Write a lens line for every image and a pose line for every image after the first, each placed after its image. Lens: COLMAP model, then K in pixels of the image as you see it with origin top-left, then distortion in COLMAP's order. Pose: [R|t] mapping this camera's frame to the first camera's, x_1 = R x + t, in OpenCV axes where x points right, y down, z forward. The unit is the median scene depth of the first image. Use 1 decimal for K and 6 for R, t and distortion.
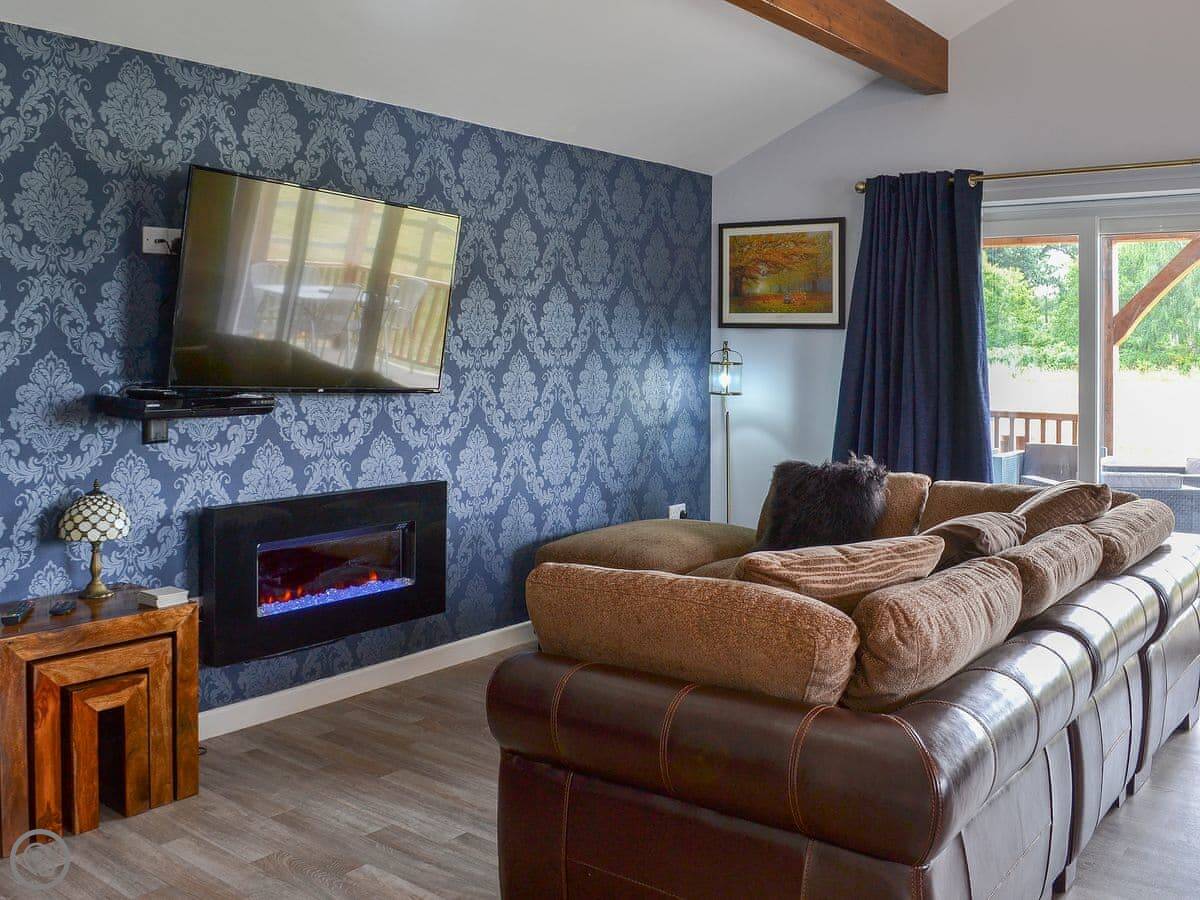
lens RADIAL K [[1147.3, 0, 603.5], [0, 1147.3, 324.6], [0, 0, 1]] dist [-0.058636, 0.022224]
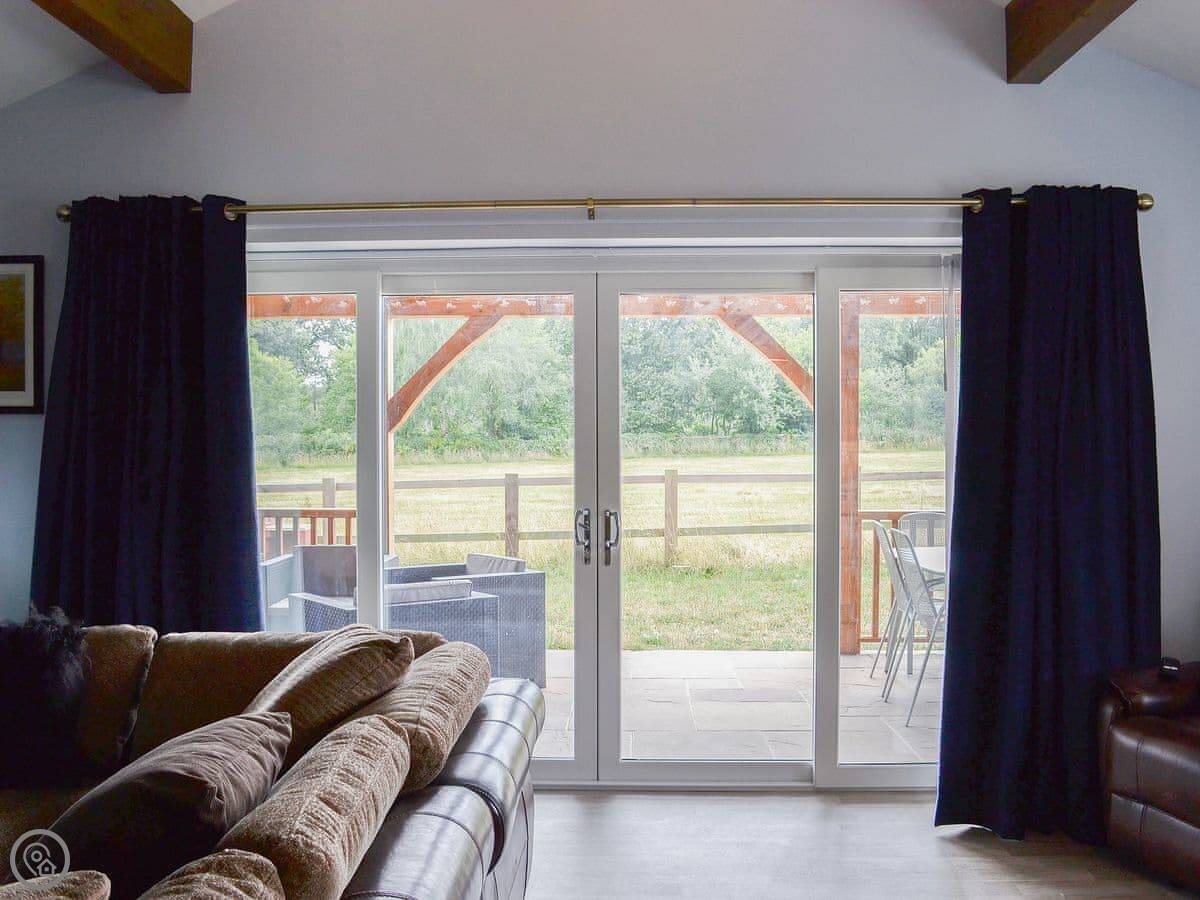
lens RADIAL K [[1097.7, 0, 600.0], [0, 1097.7, 450.0], [0, 0, 1]] dist [-0.085682, 0.015677]
pose [[0.810014, -0.019091, 0.586100, 0.127599], [0.000761, 0.999503, 0.031505, 0.007046], [-0.586410, -0.025074, 0.809626, 0.331541]]
